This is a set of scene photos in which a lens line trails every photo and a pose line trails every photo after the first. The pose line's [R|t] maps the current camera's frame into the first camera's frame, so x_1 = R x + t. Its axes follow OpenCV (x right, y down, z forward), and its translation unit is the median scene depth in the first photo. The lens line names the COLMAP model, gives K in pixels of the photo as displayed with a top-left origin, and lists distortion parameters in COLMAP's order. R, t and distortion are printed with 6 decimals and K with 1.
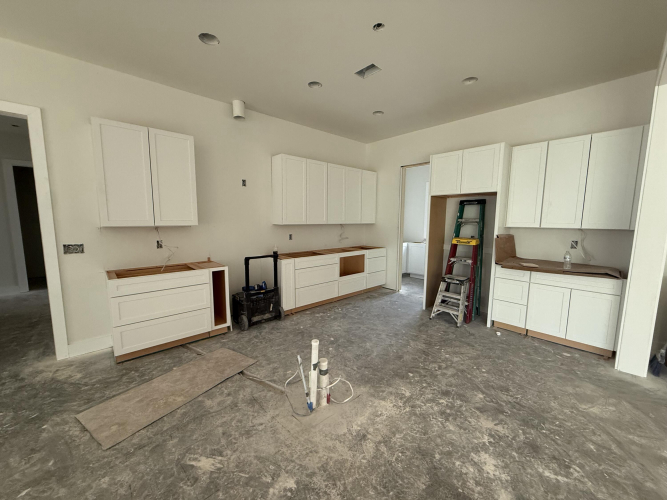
lens RADIAL K [[266.1, 0, 331.9], [0, 266.1, 250.5], [0, 0, 1]] dist [-0.000578, 0.000233]
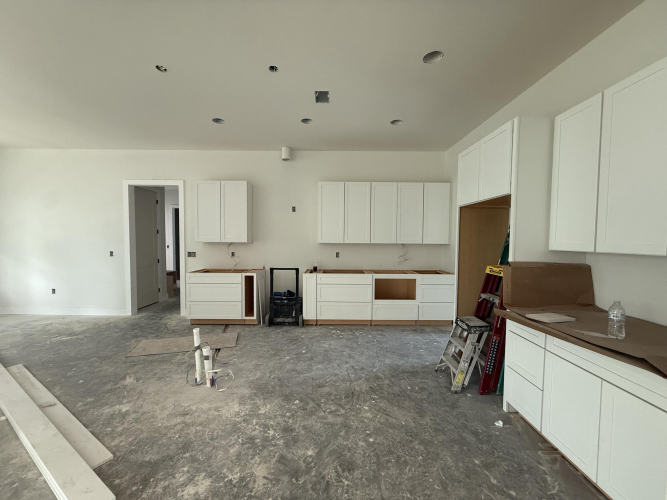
lens RADIAL K [[266.1, 0, 330.7], [0, 266.1, 249.5], [0, 0, 1]] dist [-0.000578, 0.000233]
pose [[0.736840, 0.027020, -0.675527, 0.791789], [-0.083533, 0.995183, -0.051308, -0.021266], [0.670886, 0.094234, 0.735548, 0.272776]]
